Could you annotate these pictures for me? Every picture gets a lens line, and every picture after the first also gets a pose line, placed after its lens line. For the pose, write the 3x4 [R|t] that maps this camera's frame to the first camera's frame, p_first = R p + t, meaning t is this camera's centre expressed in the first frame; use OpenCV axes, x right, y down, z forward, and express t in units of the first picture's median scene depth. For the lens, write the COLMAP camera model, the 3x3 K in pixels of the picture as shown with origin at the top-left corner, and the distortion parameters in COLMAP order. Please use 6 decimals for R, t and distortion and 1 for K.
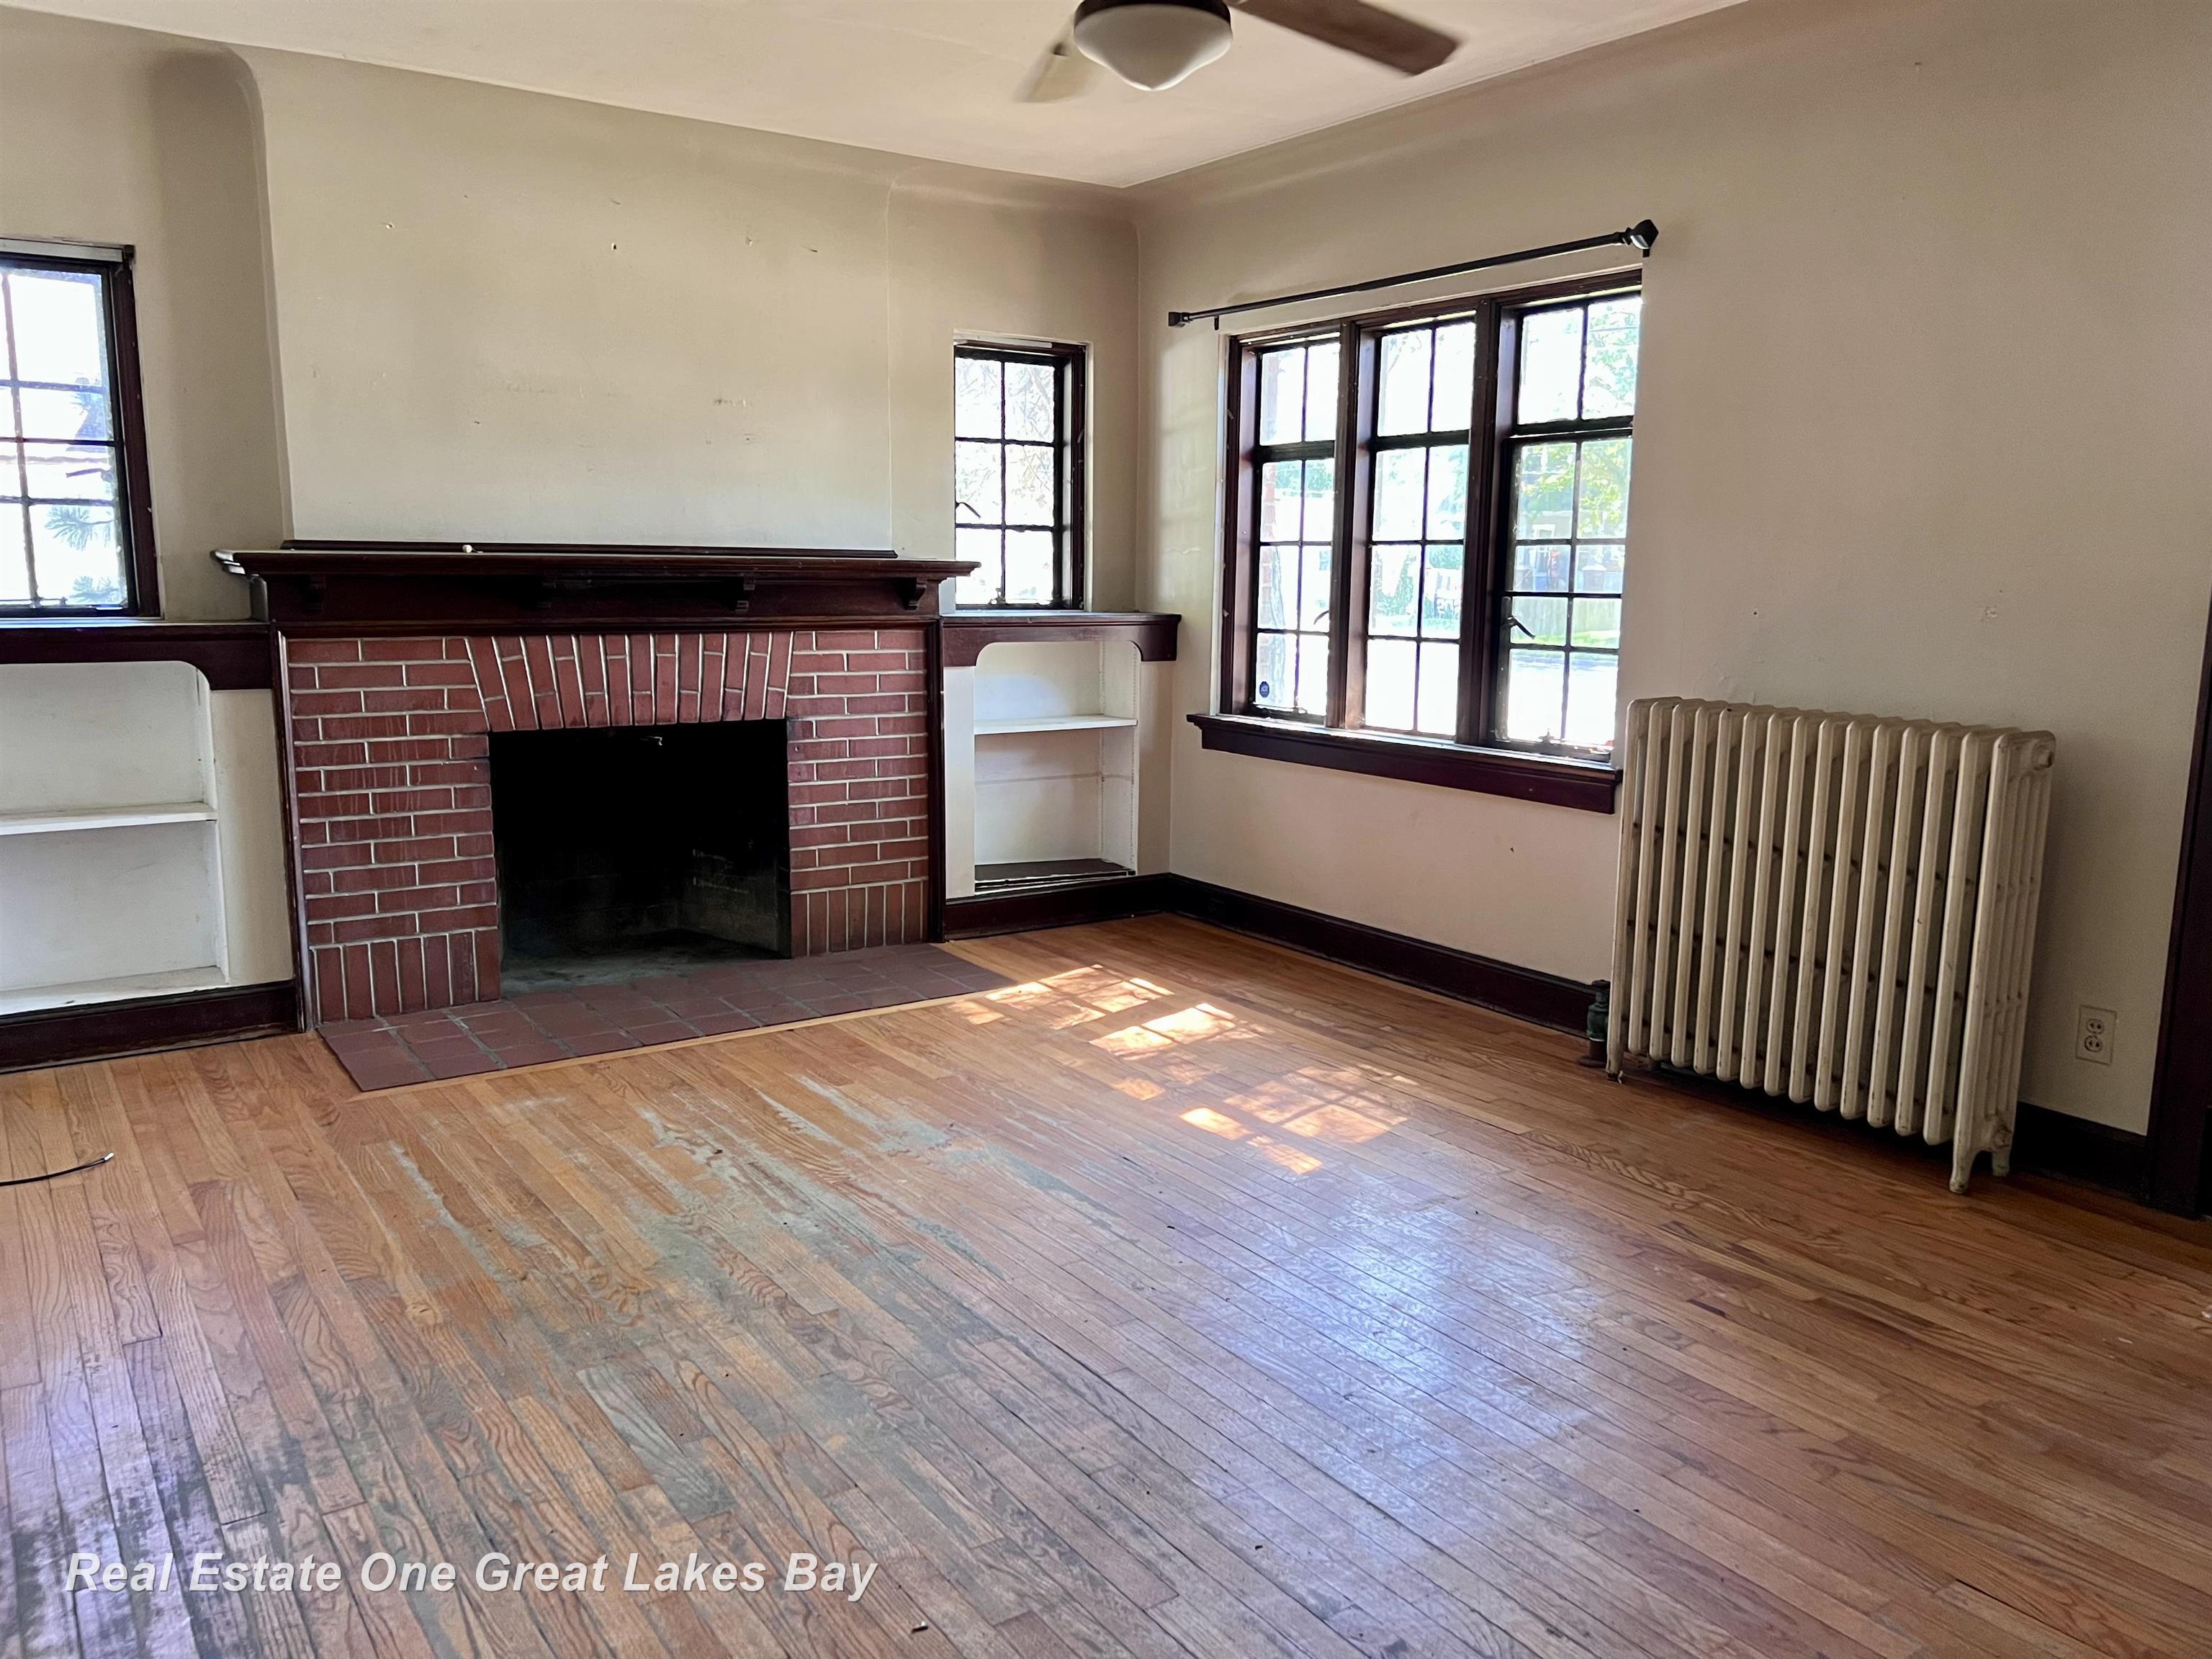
lens RADIAL K [[1647.2, 0, 1106.0], [0, 1647.2, 829.5], [0, 0, 1]] dist [0.025252, 0.001033]
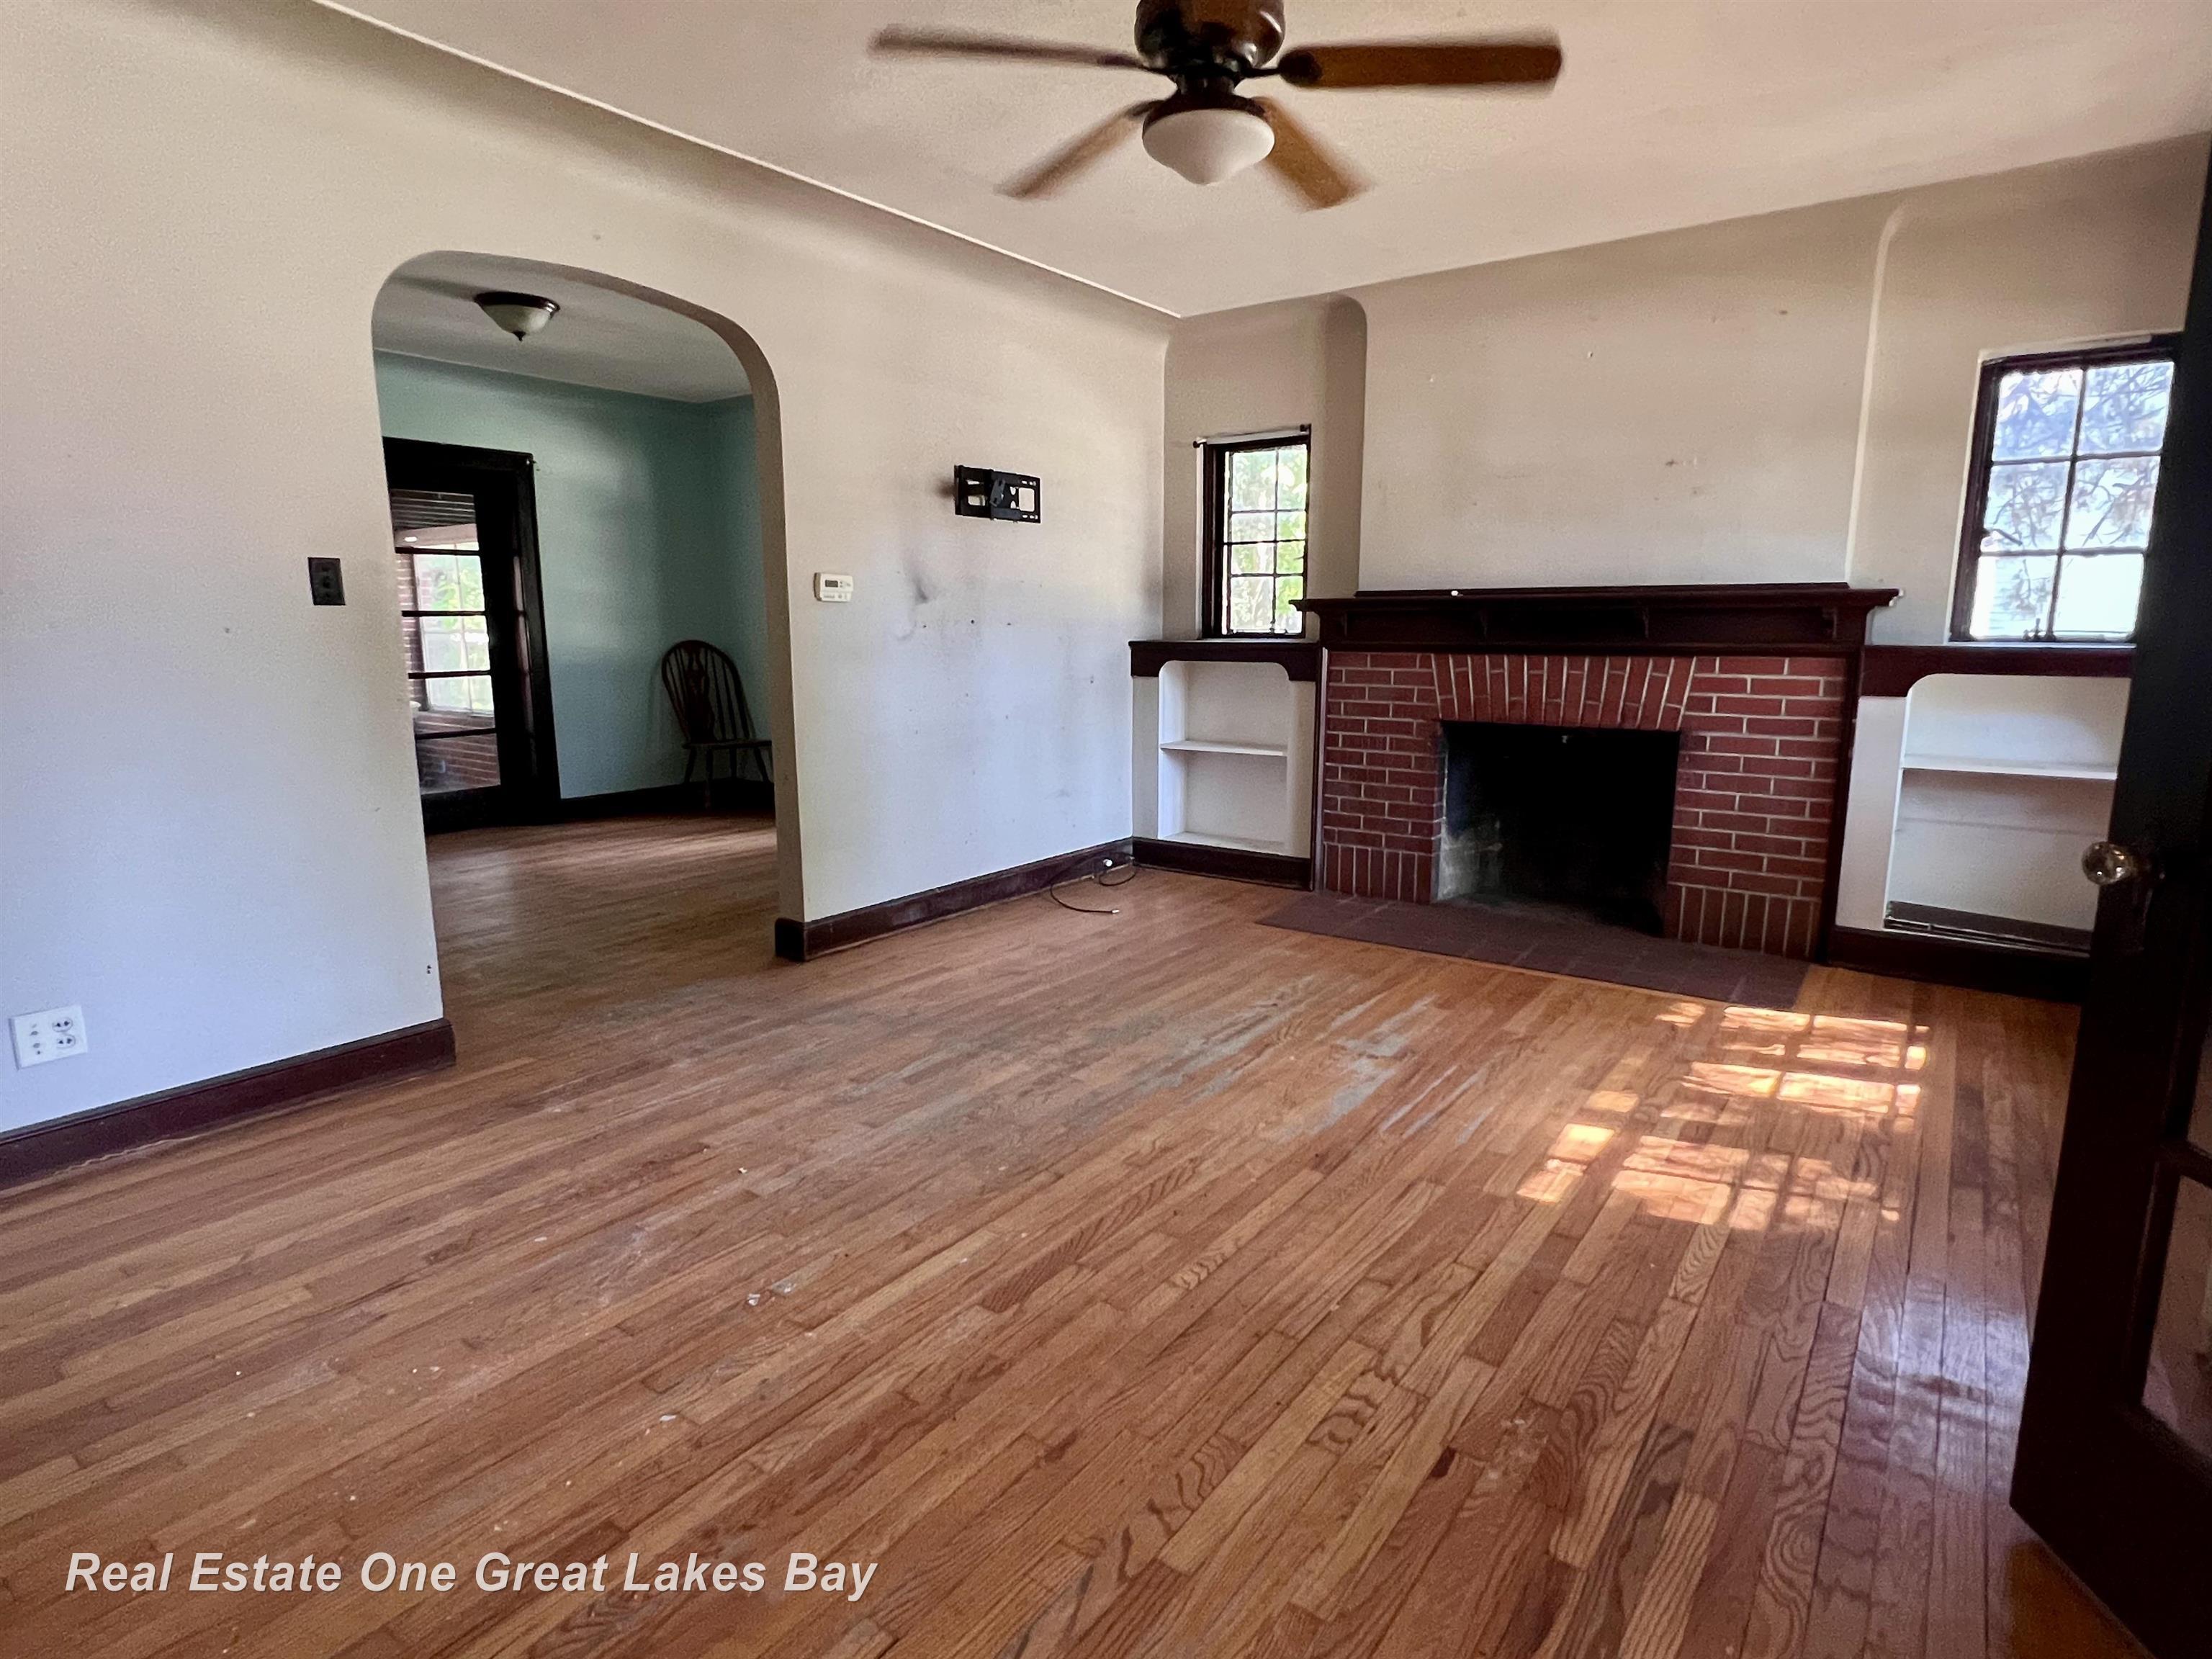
lens RADIAL K [[1185.3, 0, 1106.0], [0, 1185.3, 829.5], [0, 0, 1]] dist [0.033290, -0.041707]
pose [[0.322963, 0.155353, -0.933574, 0.526584], [-0.143379, 0.983081, 0.113990, -0.042399], [0.935488, 0.097040, 0.339774, 0.392902]]
